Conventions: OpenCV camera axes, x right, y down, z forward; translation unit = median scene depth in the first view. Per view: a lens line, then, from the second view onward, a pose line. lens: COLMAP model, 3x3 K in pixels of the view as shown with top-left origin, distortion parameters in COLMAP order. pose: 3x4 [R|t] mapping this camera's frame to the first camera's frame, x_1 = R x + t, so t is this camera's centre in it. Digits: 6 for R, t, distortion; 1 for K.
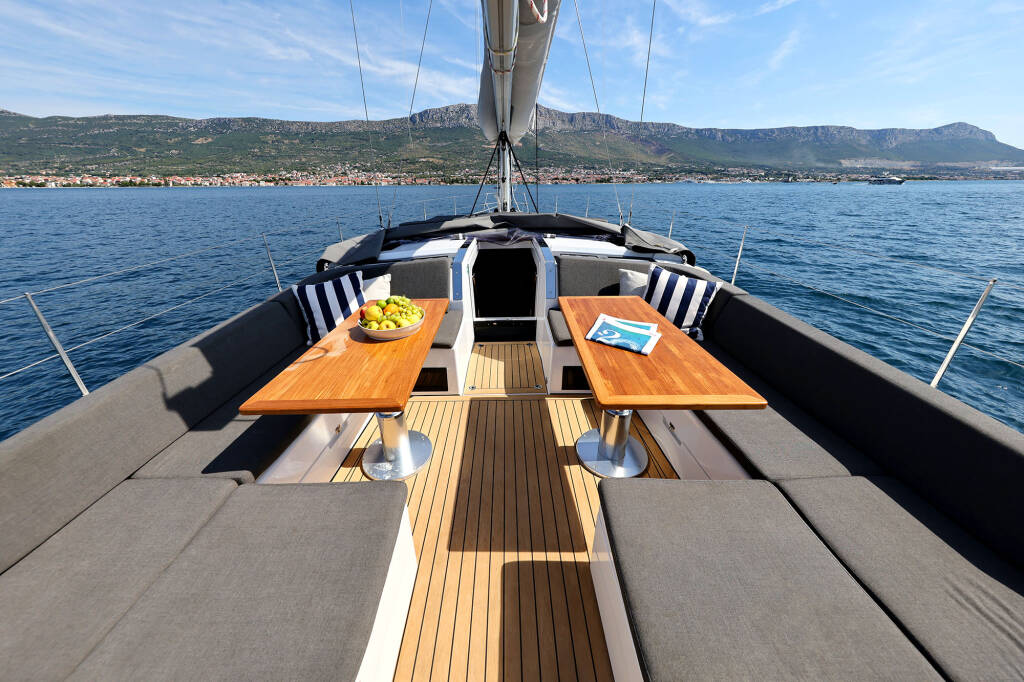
lens RADIAL K [[336.1, 0, 511.6], [0, 336.1, 335.6], [0, 0, 1]] dist [-0.007170, -0.000061]
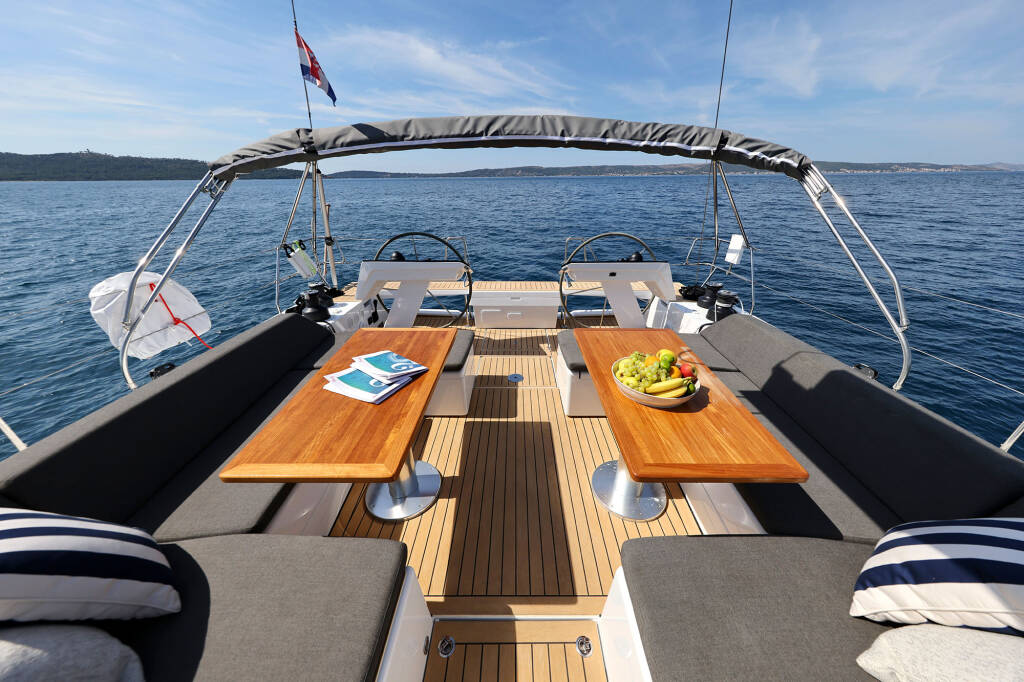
lens RADIAL K [[336.1, 0, 511.6], [0, 336.1, 335.6], [0, 0, 1]] dist [-0.007170, -0.000061]
pose [[-0.999229, 0.016086, 0.035813, -0.058319], [0.037763, 0.643310, 0.764674, -0.762411], [-0.010739, 0.765437, -0.643421, 1.497713]]
